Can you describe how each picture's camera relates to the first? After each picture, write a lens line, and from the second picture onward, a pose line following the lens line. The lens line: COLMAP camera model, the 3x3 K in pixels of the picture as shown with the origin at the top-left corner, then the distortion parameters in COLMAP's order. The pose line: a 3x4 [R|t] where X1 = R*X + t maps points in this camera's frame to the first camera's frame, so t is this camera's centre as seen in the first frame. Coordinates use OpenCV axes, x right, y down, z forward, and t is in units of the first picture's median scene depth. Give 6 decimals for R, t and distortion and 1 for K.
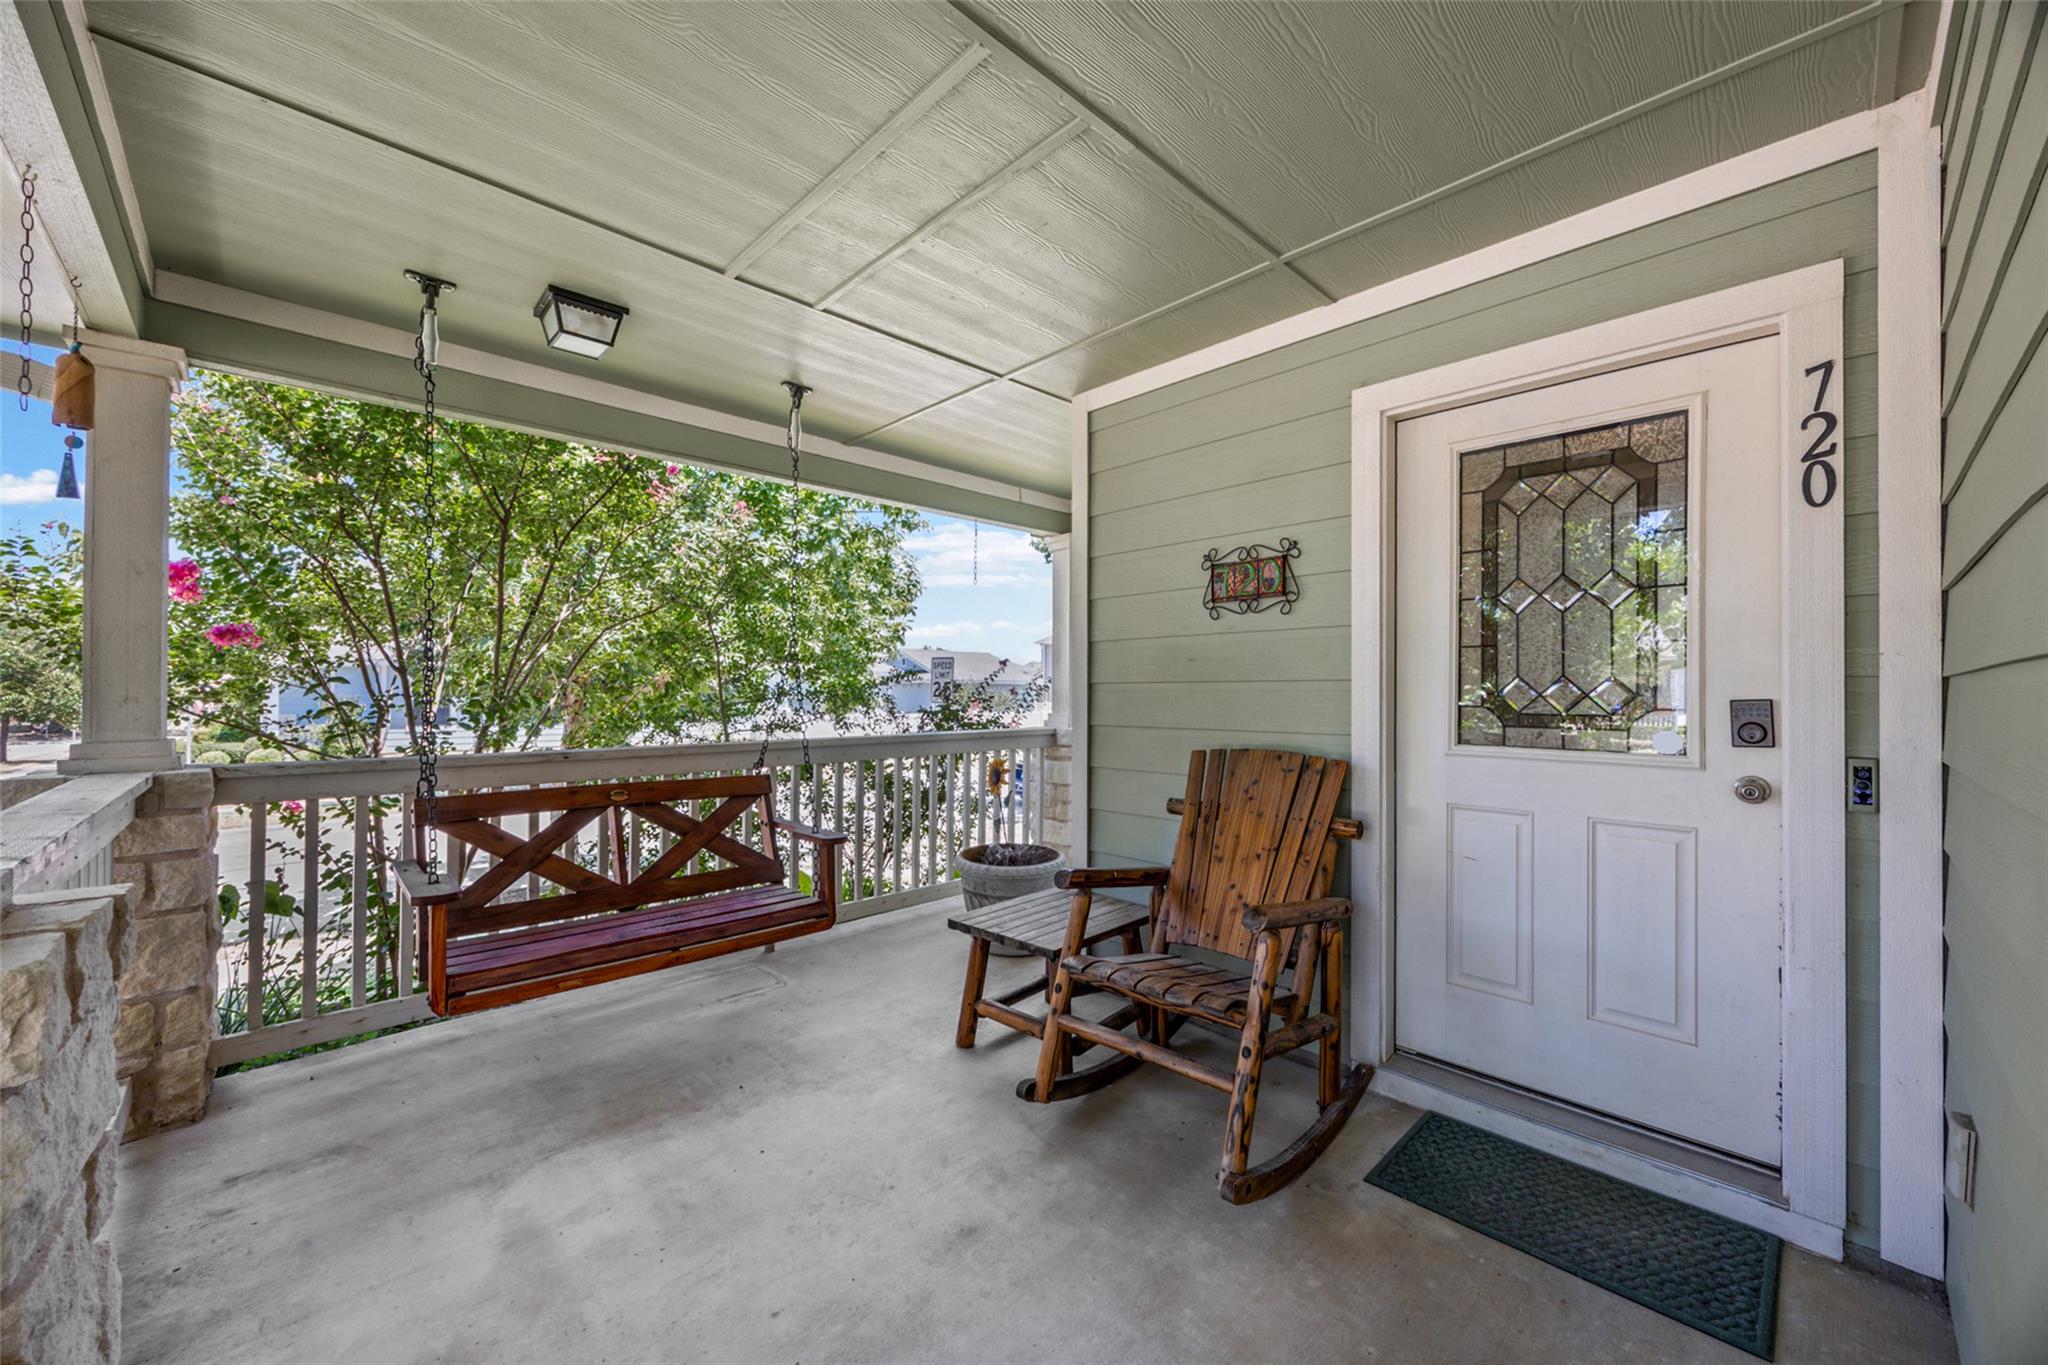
lens RADIAL K [[790.3, 0, 1017.0], [0, 790.3, 683.2], [0, 0, 1]] dist [0.000265, -0.000489]
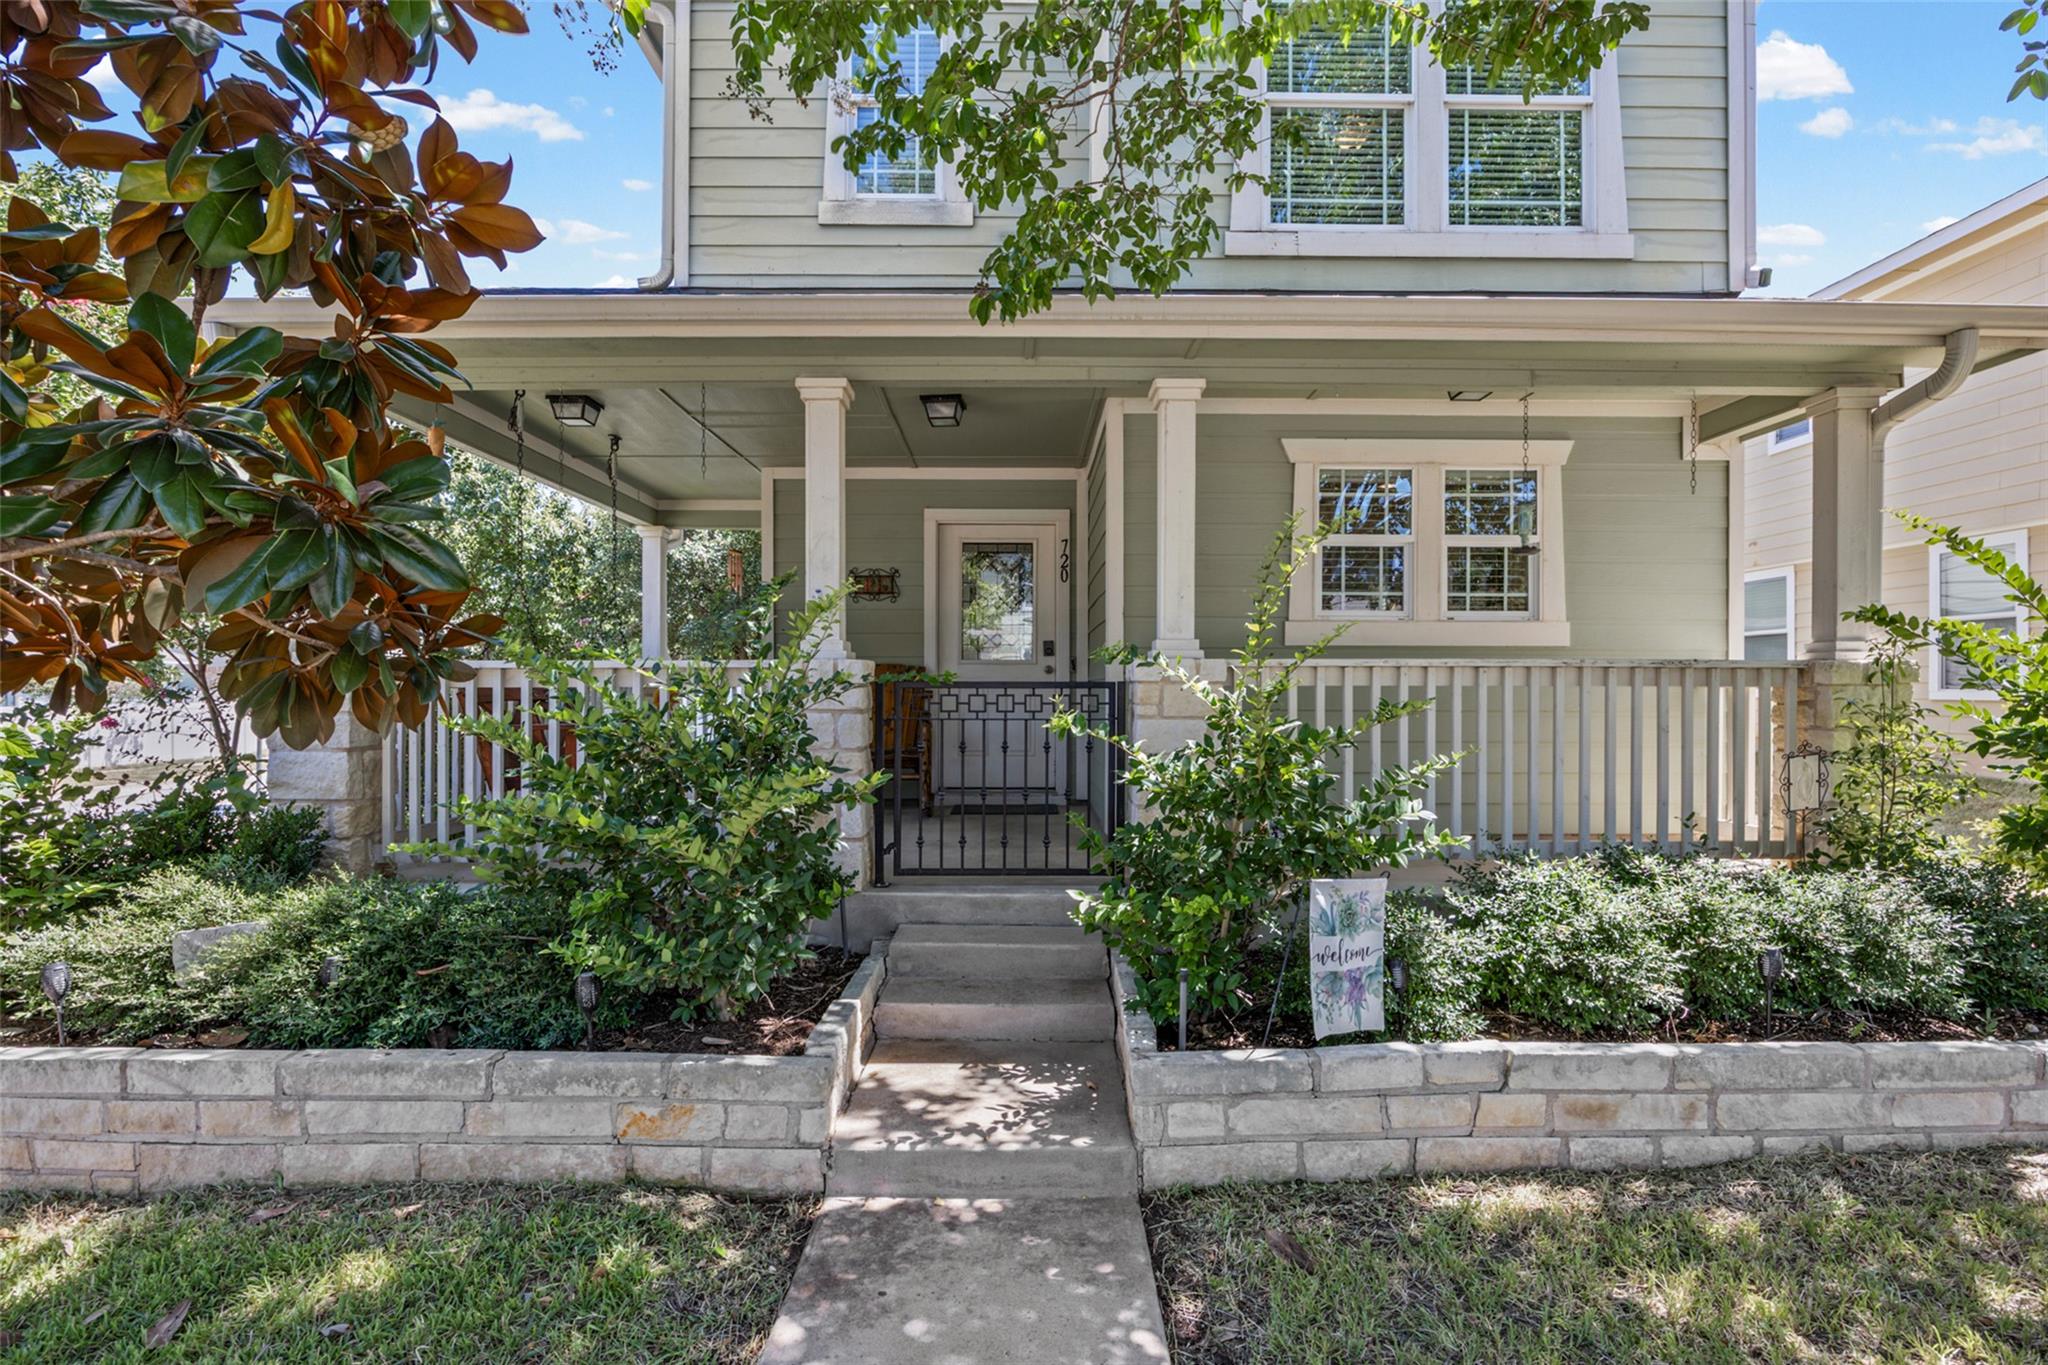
lens RADIAL K [[1083.0, 0, 1025.4], [0, 1083.0, 686.9], [0, 0, 1]] dist [0.000147, -0.000002]
pose [[0.686074, 0.002363, 0.727528, -2.307687], [-0.009224, 0.999943, 0.005451, 0.182481], [-0.727473, -0.010450, 0.686056, -1.925429]]
